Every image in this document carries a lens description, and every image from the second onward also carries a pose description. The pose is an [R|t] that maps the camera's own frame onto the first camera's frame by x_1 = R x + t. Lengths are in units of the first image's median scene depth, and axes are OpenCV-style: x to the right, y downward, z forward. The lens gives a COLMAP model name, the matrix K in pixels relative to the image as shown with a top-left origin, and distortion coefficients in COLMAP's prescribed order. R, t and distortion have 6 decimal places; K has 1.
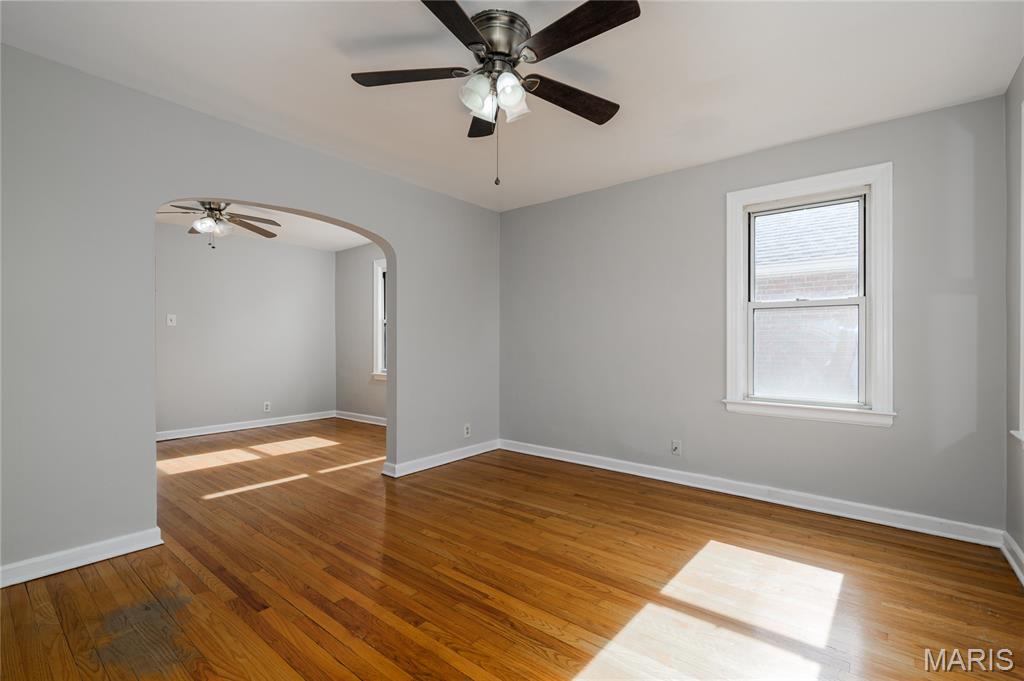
lens RADIAL K [[458.7, 0, 512.4], [0, 458.7, 343.8], [0, 0, 1]] dist [-0.001060, -0.000534]
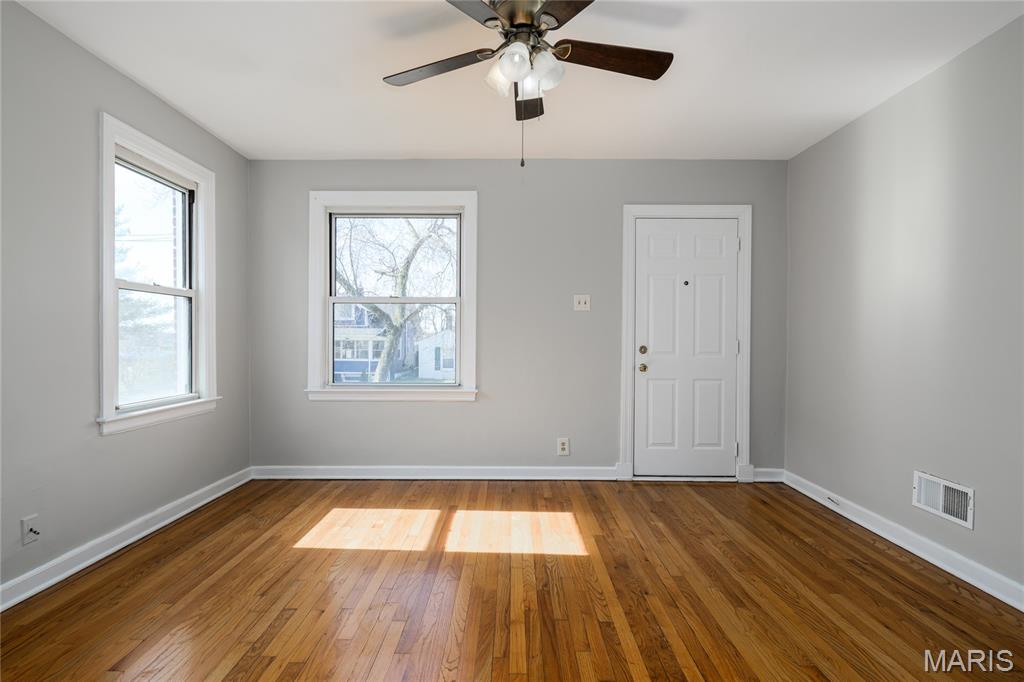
lens RADIAL K [[540.7, 0, 515.9], [0, 540.7, 342.2], [0, 0, 1]] dist [-0.000936, -0.000823]
pose [[-0.650854, -0.010328, 0.759133, -0.698424], [-0.002353, 0.999930, 0.011587, 0.000040], [-0.759200, 0.005756, -0.650833, 1.400285]]
